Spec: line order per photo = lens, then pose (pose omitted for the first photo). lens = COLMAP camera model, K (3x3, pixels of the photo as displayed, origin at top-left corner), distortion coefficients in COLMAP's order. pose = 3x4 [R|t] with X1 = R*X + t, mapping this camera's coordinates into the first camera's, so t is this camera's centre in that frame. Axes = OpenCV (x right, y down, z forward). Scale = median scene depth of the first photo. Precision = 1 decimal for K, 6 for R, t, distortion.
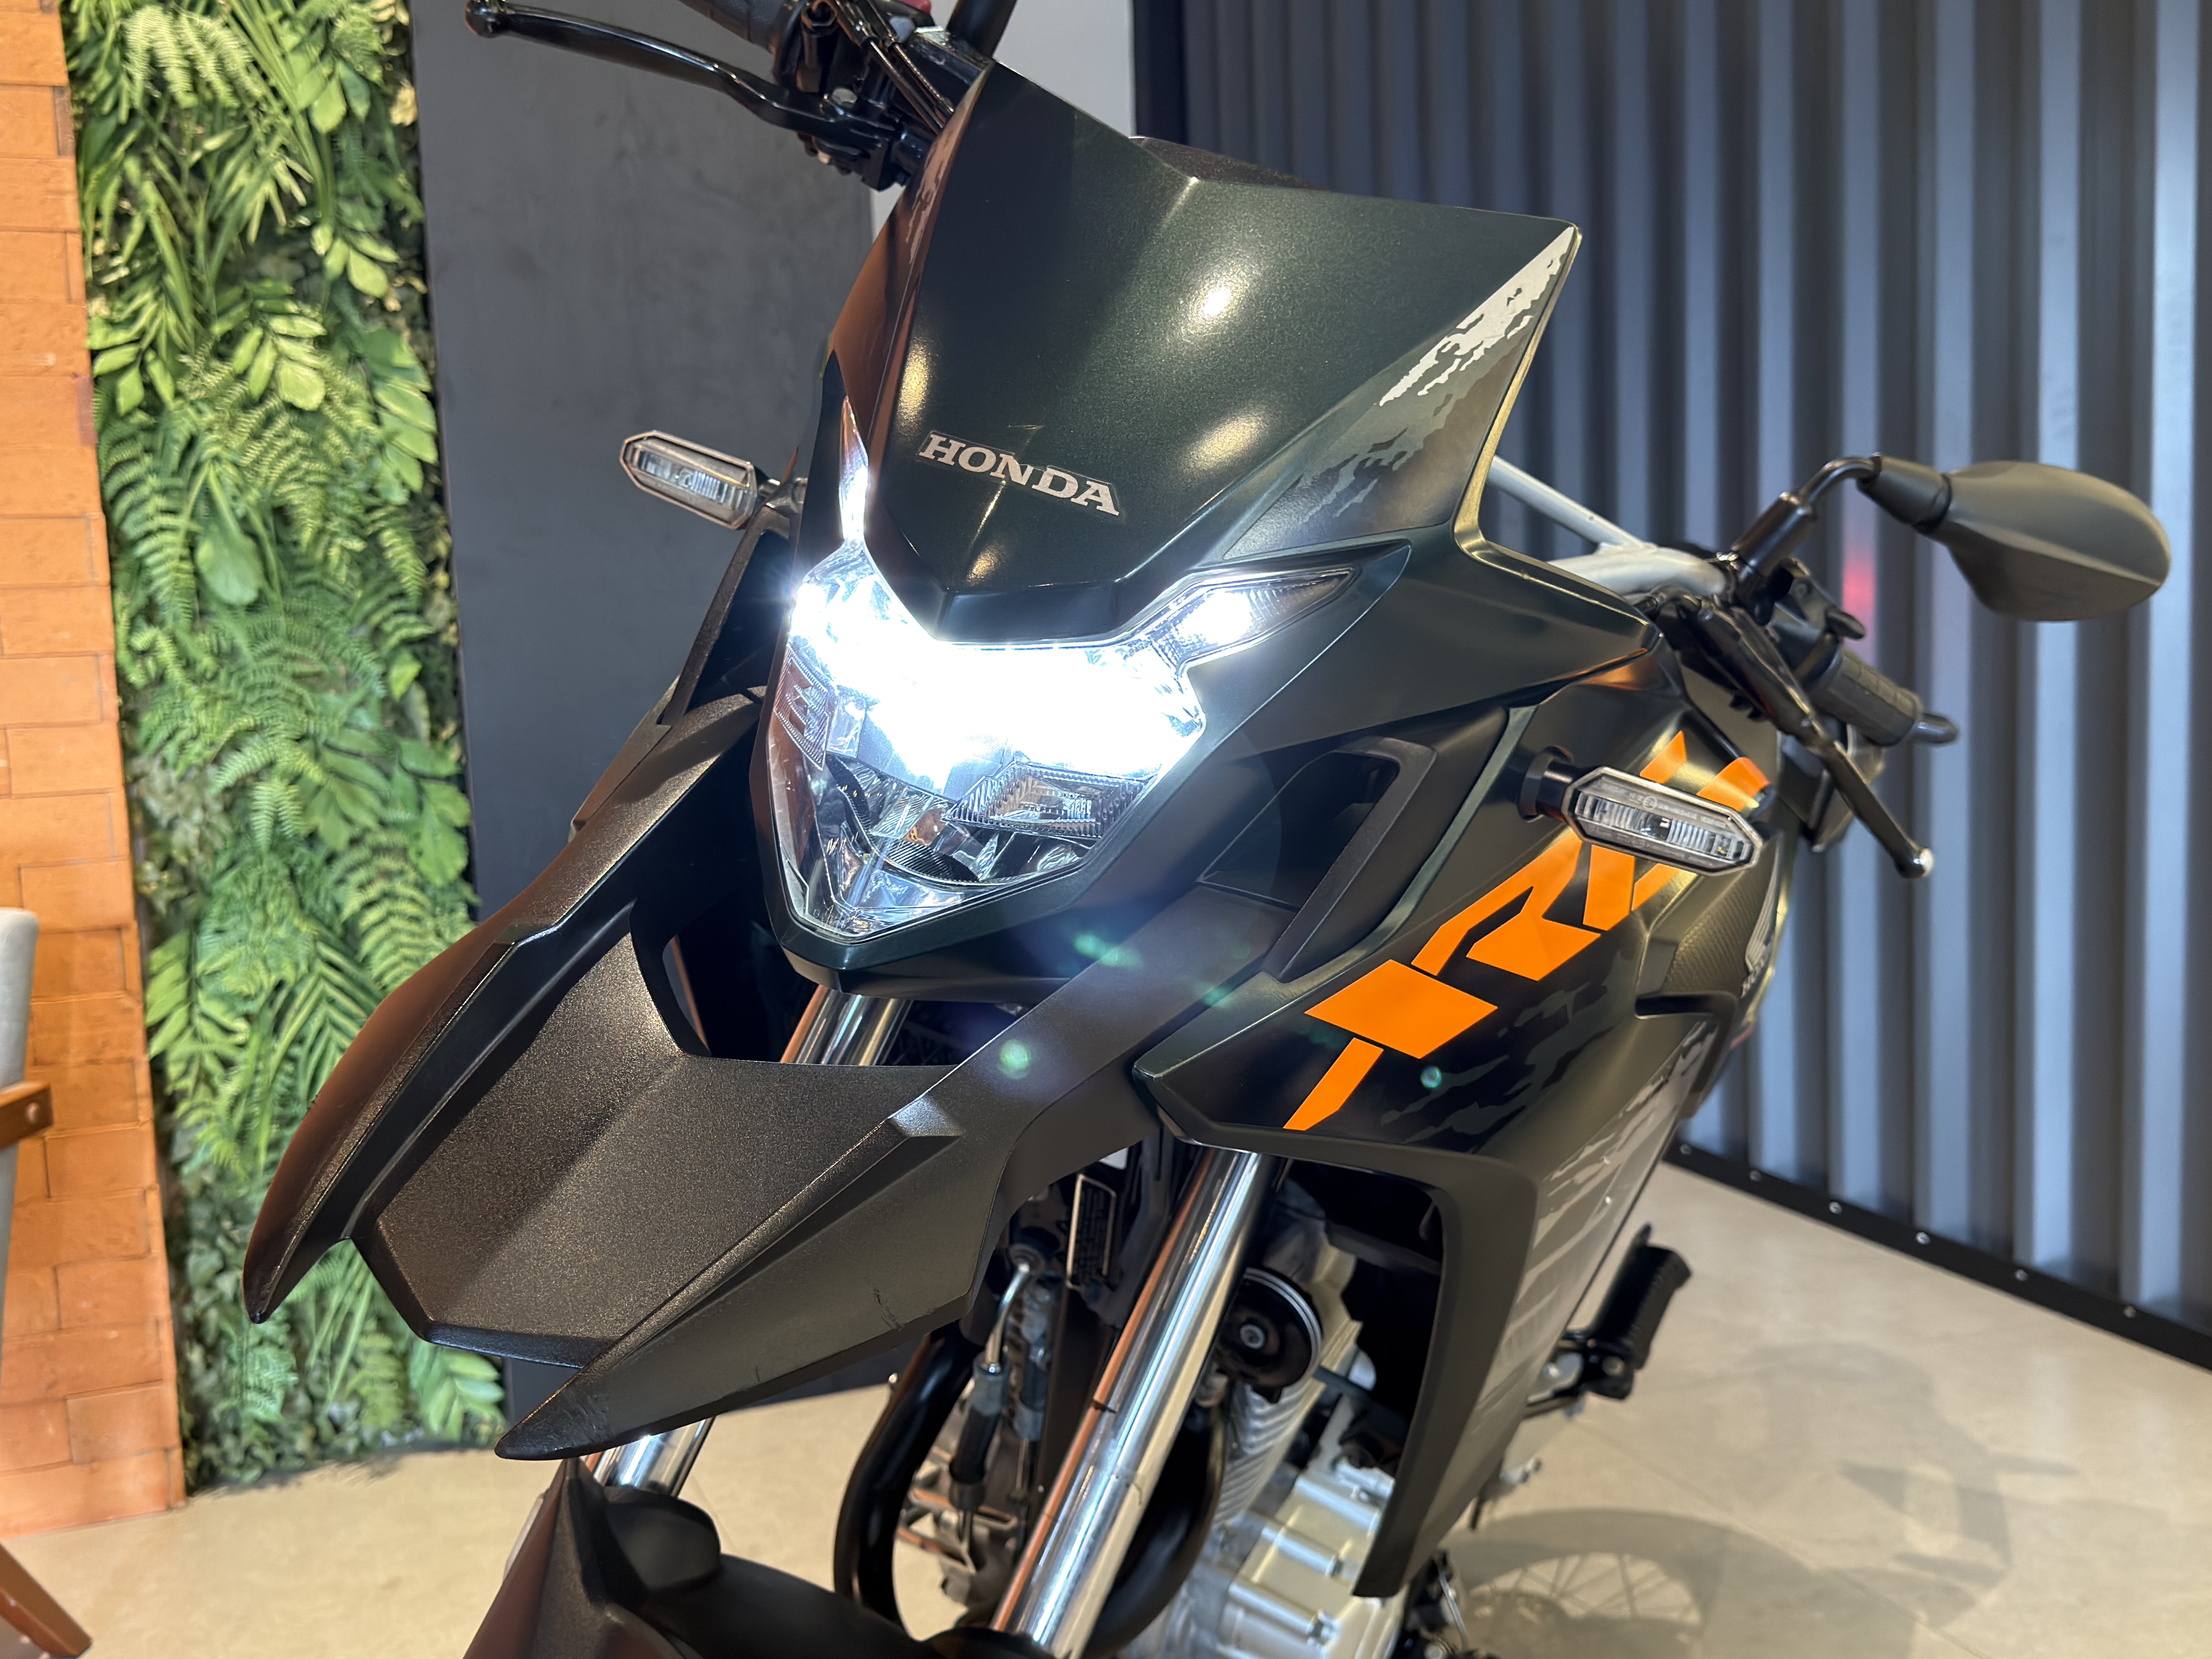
lens RADIAL K [[2345.8, 0, 1113.9], [0, 2345.8, 843.0], [0, 0, 1]] dist [0.072371, 0.000000]
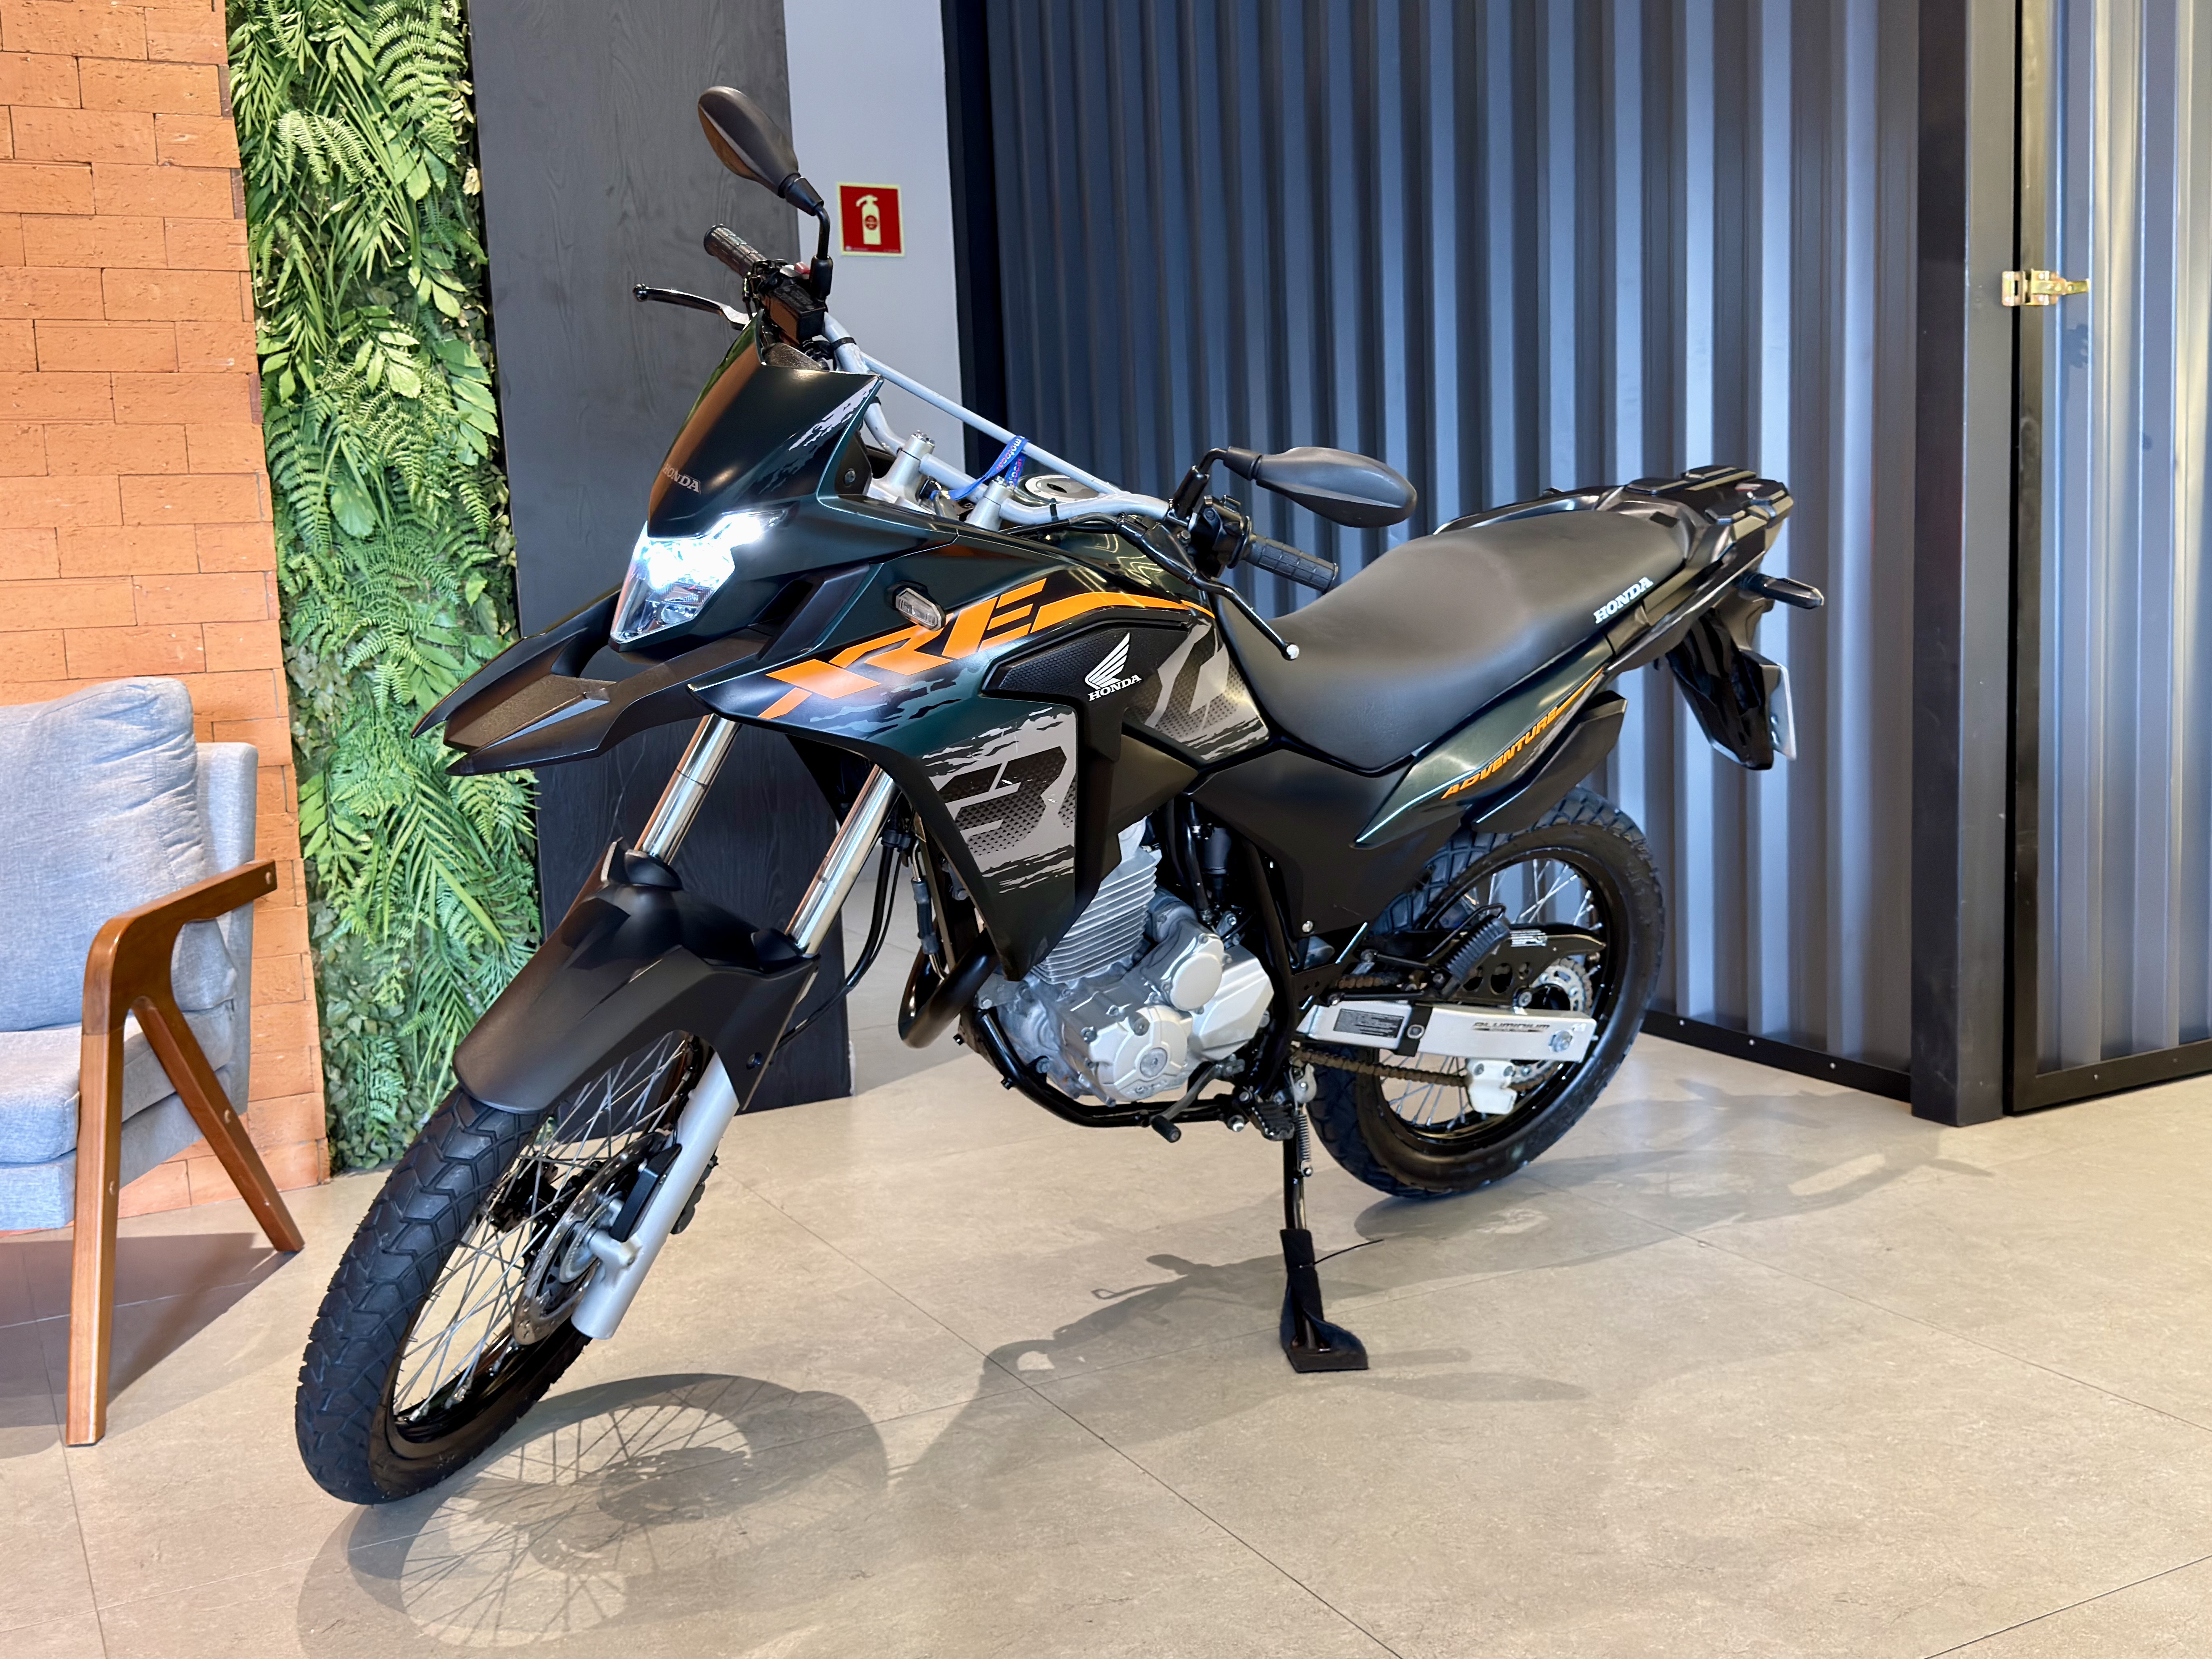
lens RADIAL K [[2345.8, 0, 1117.1], [0, 2345.8, 819.5], [0, 0, 1]] dist [0.072371, 0.000000]
pose [[0.994165, -0.013702, 0.106996, -0.075923], [0.013658, 0.999906, 0.001140, 0.070199], [-0.107002, 0.000328, 0.994259, -0.433701]]
